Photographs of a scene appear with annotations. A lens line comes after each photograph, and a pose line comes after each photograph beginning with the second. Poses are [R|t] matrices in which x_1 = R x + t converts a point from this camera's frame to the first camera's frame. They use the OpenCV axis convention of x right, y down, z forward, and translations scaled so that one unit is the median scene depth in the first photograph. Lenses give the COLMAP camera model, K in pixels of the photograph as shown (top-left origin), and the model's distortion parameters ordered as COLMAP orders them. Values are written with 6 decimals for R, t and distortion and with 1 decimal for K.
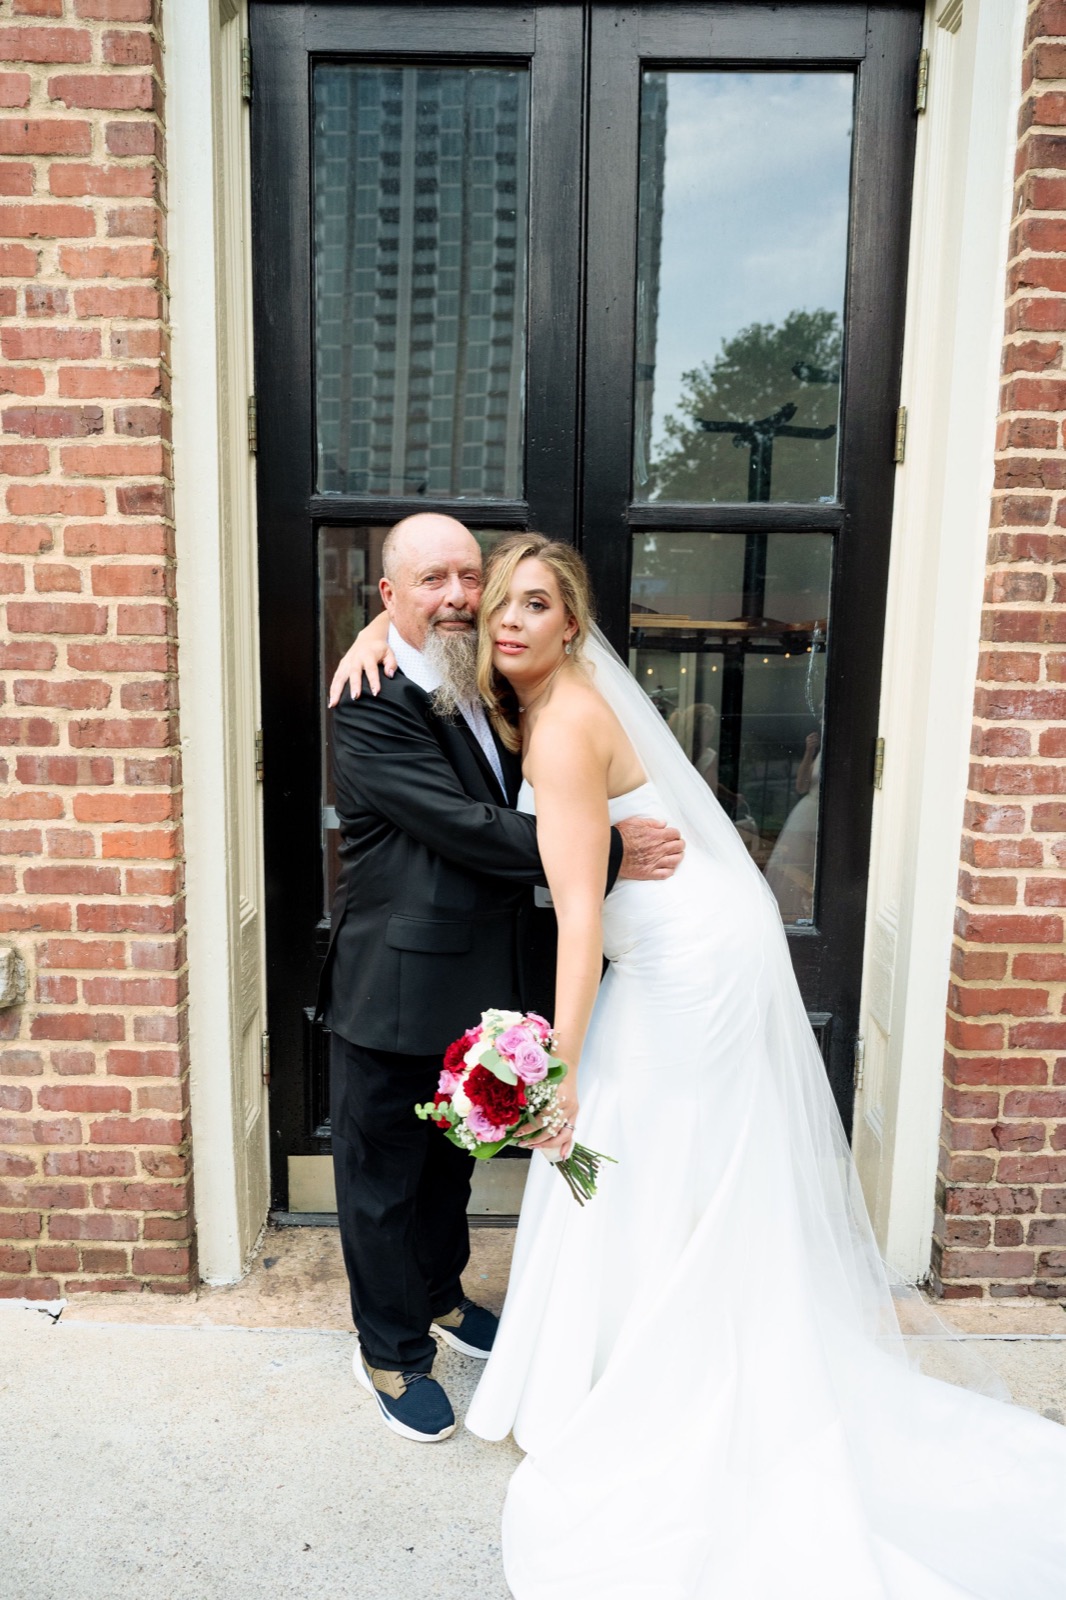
lens RADIAL K [[1067.2, 0, 533.0], [0, 1067.2, 800.0], [0, 0, 1]] dist [-0.042487, 0.021263]
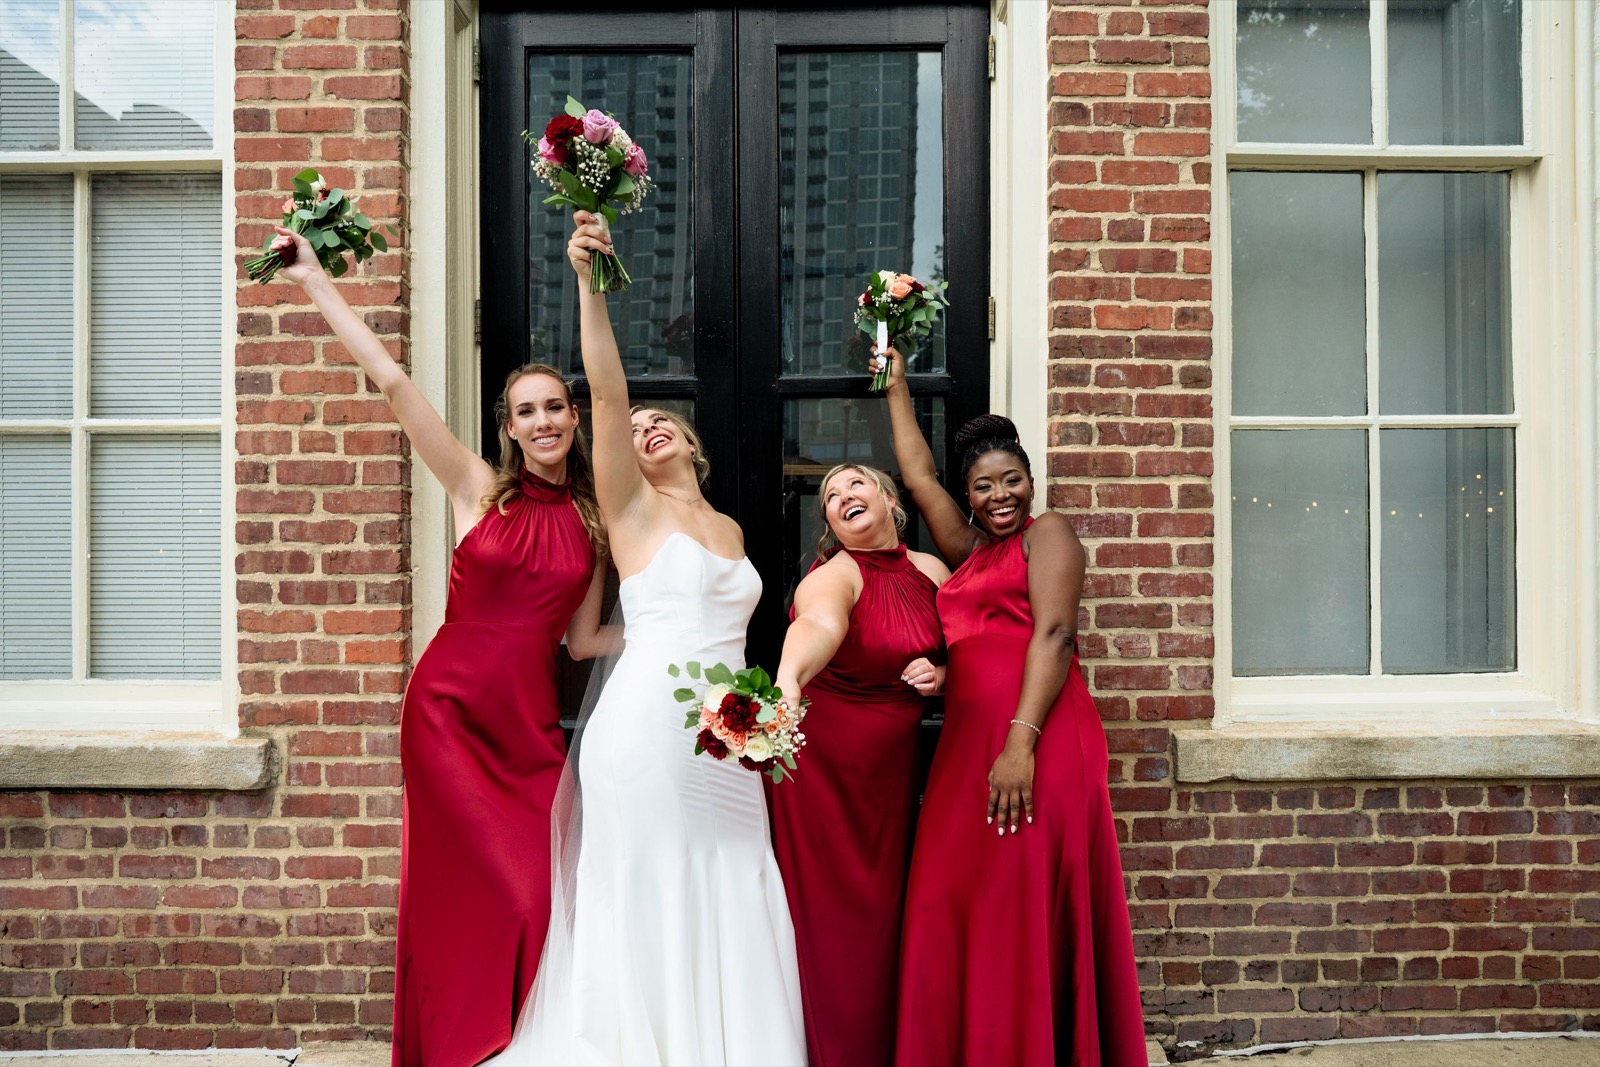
lens RADIAL K [[1067.2, 0, 807.5], [0, 1067.2, 529.3], [0, 0, 1]] dist [-0.042487, 0.021263]
pose [[0.999808, -0.019383, 0.003012, 0.133055], [0.019611, 0.990793, -0.133959, 0.075651], [-0.000388, 0.133992, 0.990982, -0.247192]]
